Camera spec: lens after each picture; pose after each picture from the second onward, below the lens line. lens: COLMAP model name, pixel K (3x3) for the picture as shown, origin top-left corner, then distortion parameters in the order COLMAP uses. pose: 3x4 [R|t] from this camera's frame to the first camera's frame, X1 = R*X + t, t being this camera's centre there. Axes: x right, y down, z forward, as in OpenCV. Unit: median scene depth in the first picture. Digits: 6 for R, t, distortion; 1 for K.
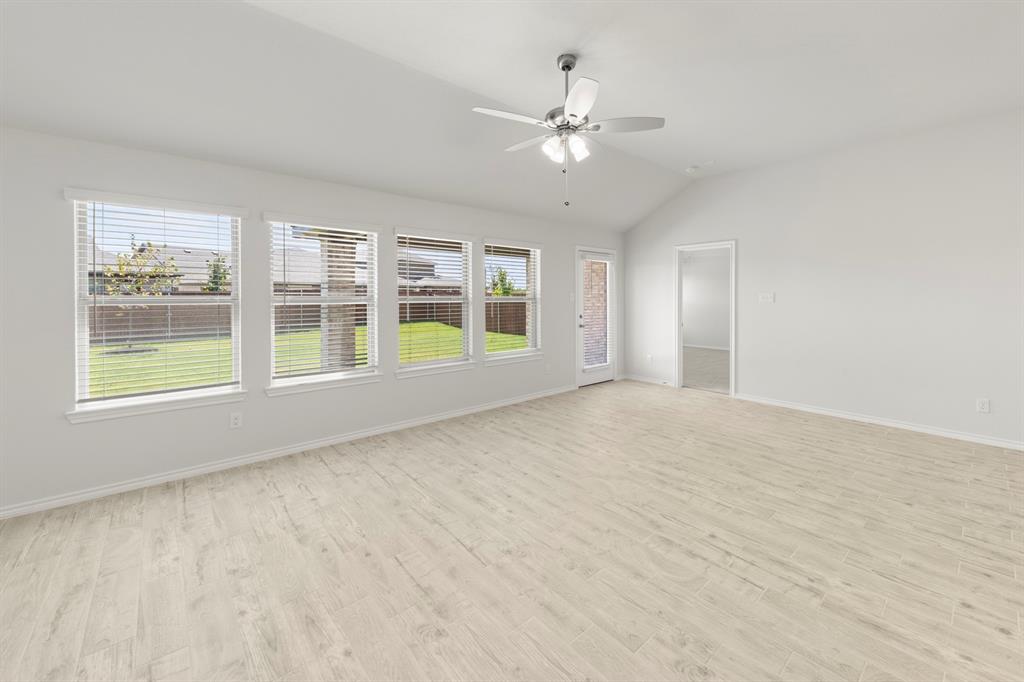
lens RADIAL K [[404.3, 0, 556.6], [0, 404.3, 293.9], [0, 0, 1]] dist [0.008953, -0.002141]
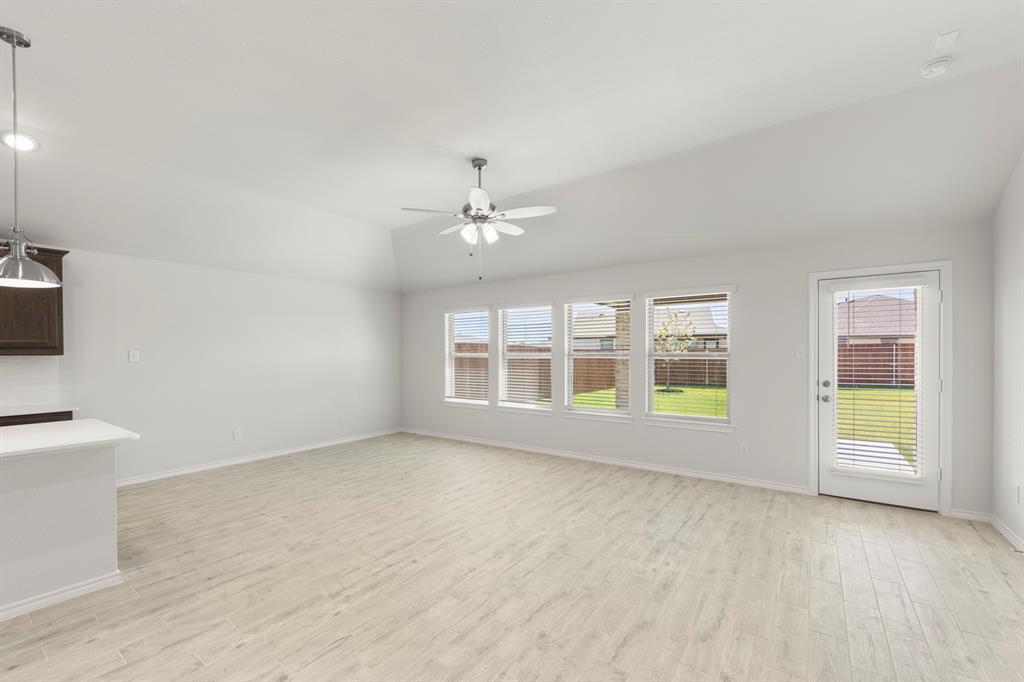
lens RADIAL K [[429.0, 0, 517.5], [0, 429.0, 340.0], [0, 0, 1]] dist [0.011864, 0.000123]
pose [[0.204180, -0.030760, -0.978450, 1.427081], [0.011661, 0.999512, -0.028989, 0.002942], [0.978864, -0.005490, 0.204439, 0.890763]]
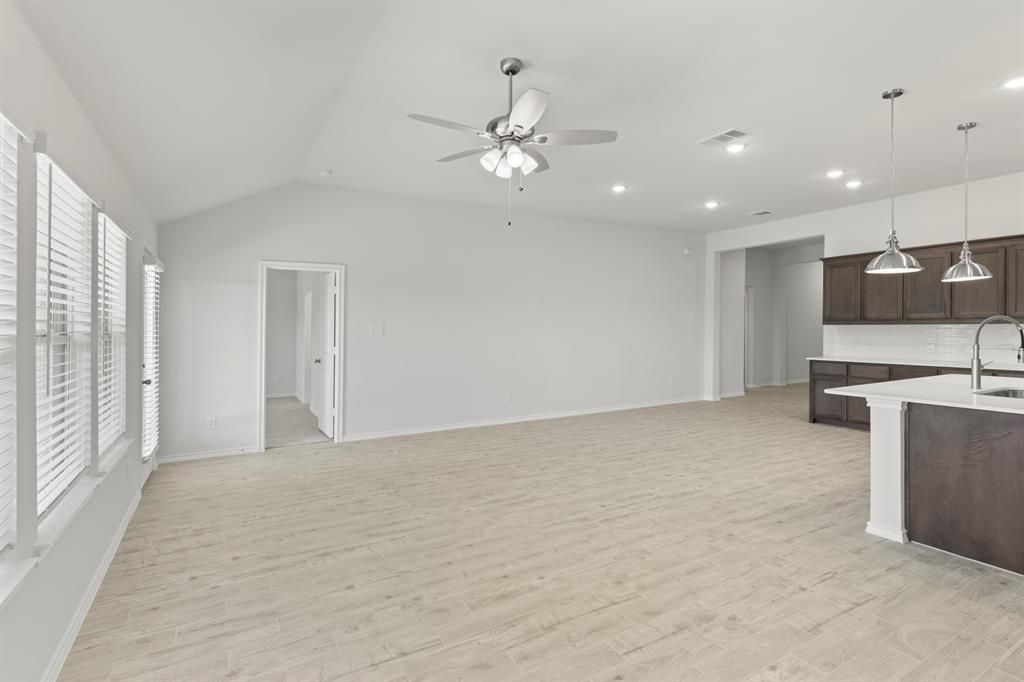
lens RADIAL K [[497.7, 0, 512.6], [0, 497.7, 338.2], [0, 0, 1]] dist [0.009107, -0.000178]
pose [[0.244908, -0.025510, 0.969211, -1.082697], [0.000711, 0.999658, 0.026132, 0.000668], [-0.969546, -0.005711, 0.244842, 0.761291]]
